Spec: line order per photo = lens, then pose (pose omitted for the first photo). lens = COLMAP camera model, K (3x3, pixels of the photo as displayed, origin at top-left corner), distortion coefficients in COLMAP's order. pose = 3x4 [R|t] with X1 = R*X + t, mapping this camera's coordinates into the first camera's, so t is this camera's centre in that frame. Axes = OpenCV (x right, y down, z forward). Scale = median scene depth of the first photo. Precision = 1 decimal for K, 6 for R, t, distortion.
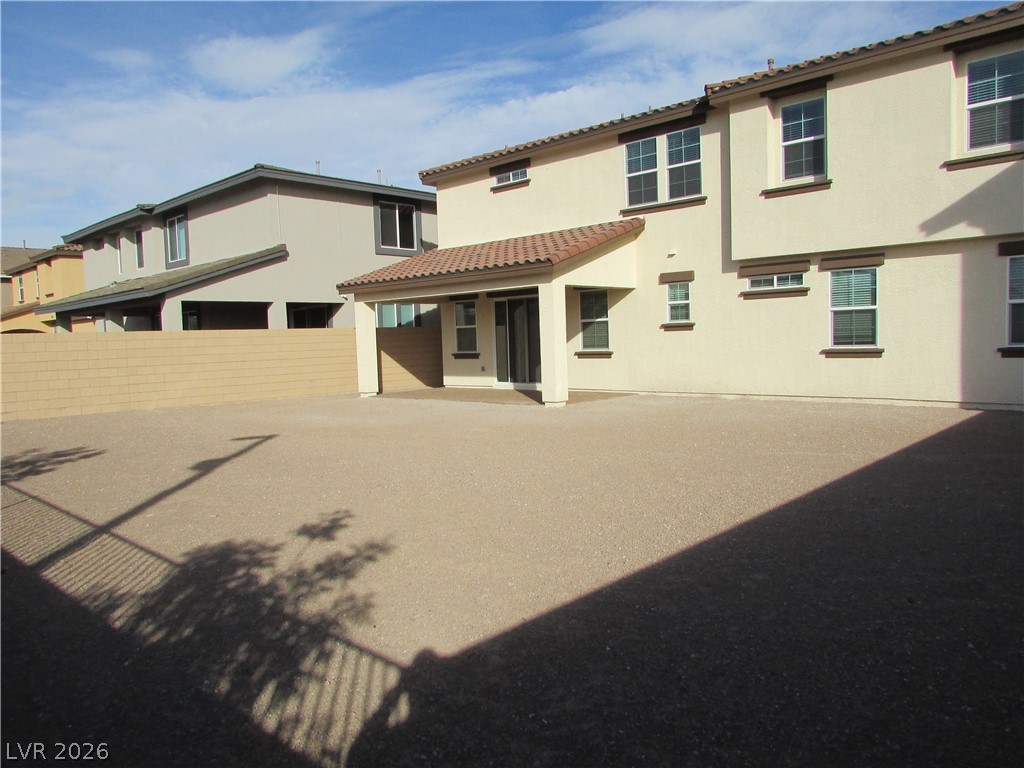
lens RADIAL K [[729.3, 0, 509.4], [0, 729.3, 379.8], [0, 0, 1]] dist [-0.032085, 0.023411]
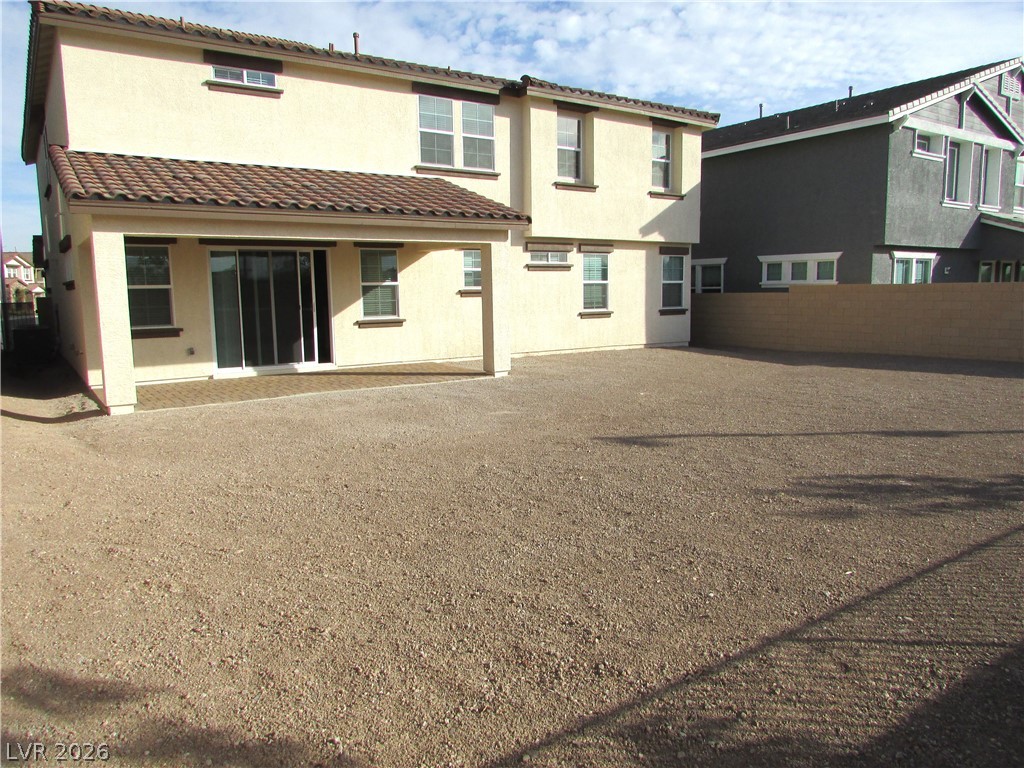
lens RADIAL K [[729.3, 0, 514.9], [0, 729.3, 390.3], [0, 0, 1]] dist [-0.032085, 0.023411]
pose [[0.220580, -0.098471, 0.970385, -0.786119], [0.069374, 0.993955, 0.085093, -0.019525], [-0.972899, 0.048550, 0.226078, 0.720167]]
